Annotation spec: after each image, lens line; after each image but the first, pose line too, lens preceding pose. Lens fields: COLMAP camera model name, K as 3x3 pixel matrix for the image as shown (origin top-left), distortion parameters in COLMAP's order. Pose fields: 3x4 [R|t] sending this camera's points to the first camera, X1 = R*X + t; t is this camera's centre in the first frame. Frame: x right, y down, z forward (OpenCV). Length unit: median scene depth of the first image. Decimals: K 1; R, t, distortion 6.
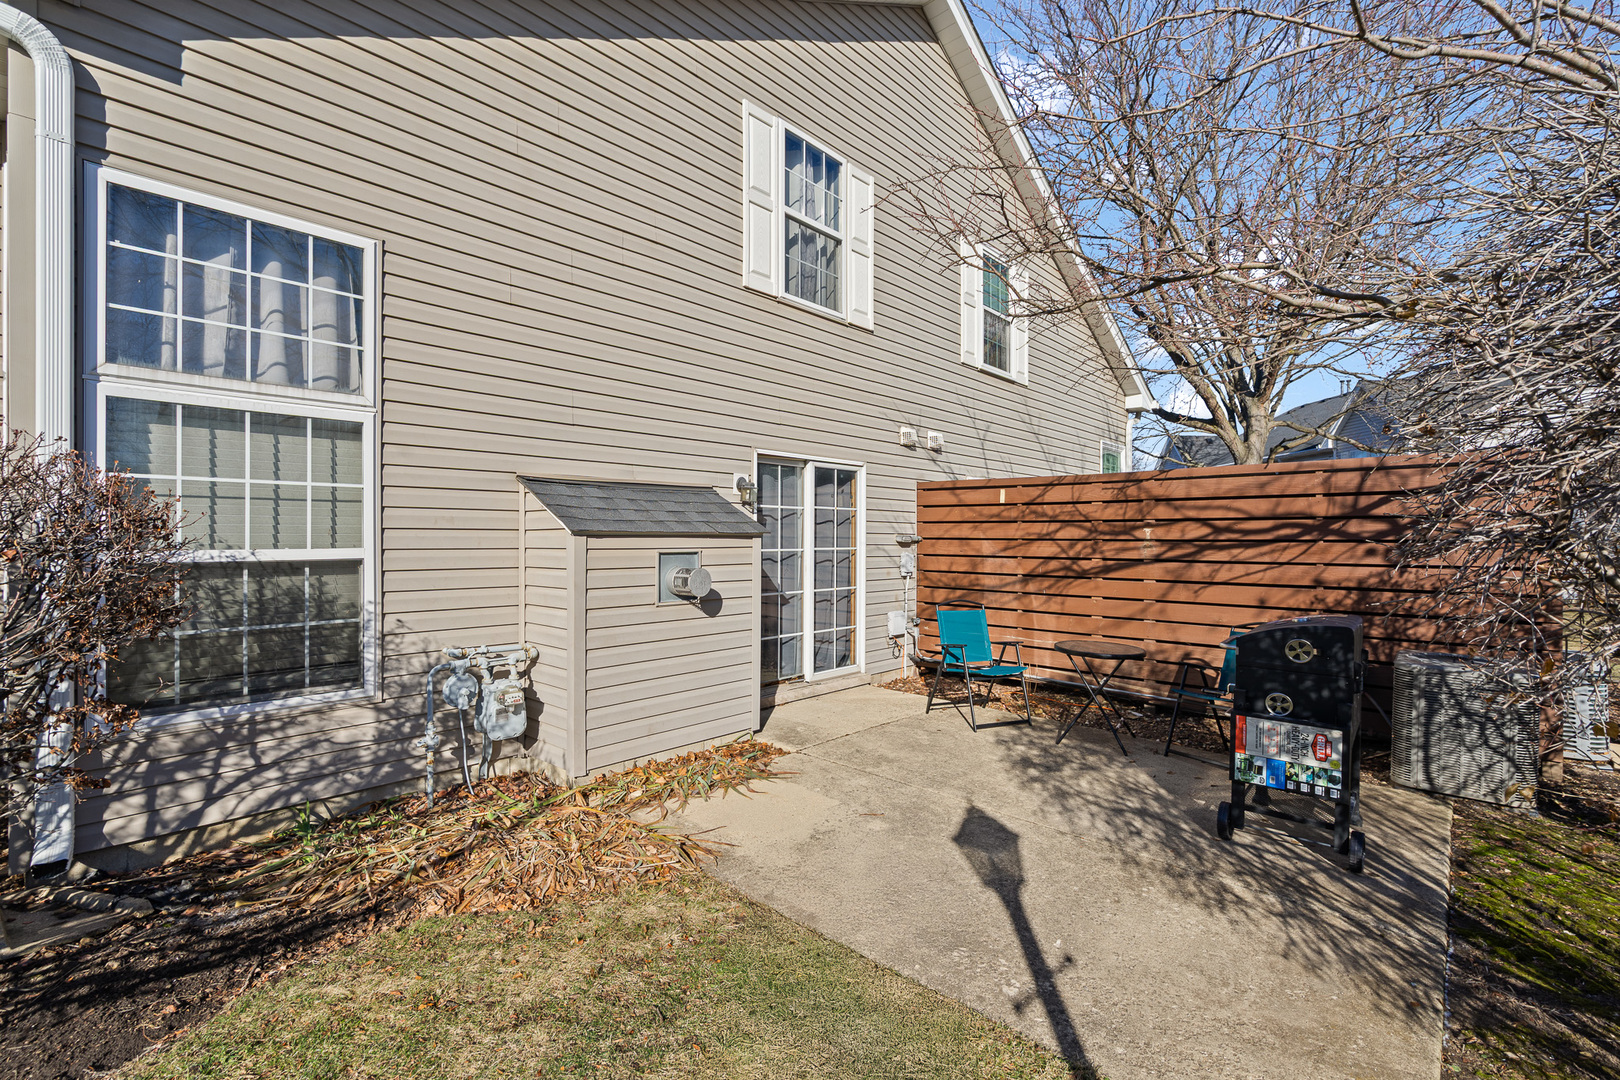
lens RADIAL K [[744.5, 0, 769.7], [0, 744.5, 537.6], [0, 0, 1]] dist [-0.005000, 0.002704]
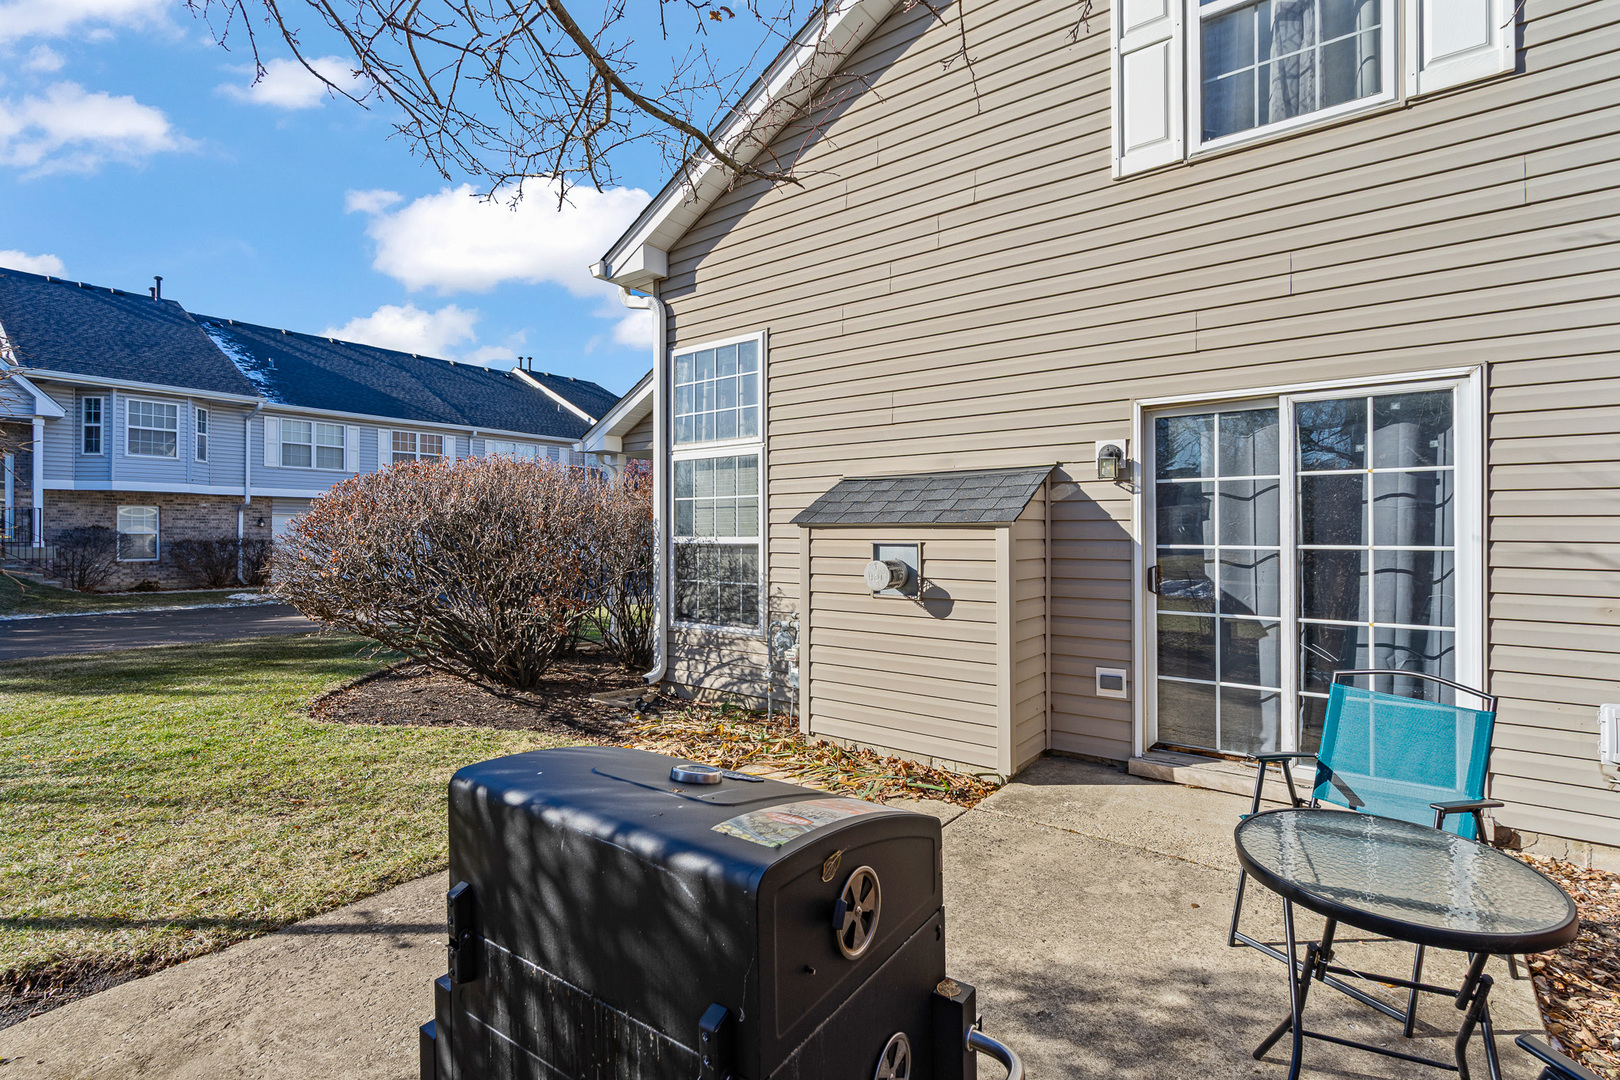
lens RADIAL K [[744.5, 0, 824.1], [0, 744.5, 528.4], [0, 0, 1]] dist [-0.005000, 0.002704]
pose [[0.114624, -0.008076, -0.993376, 0.971839], [0.000304, 0.999967, -0.008095, 0.009103], [0.993409, 0.000626, 0.114622, 0.958699]]
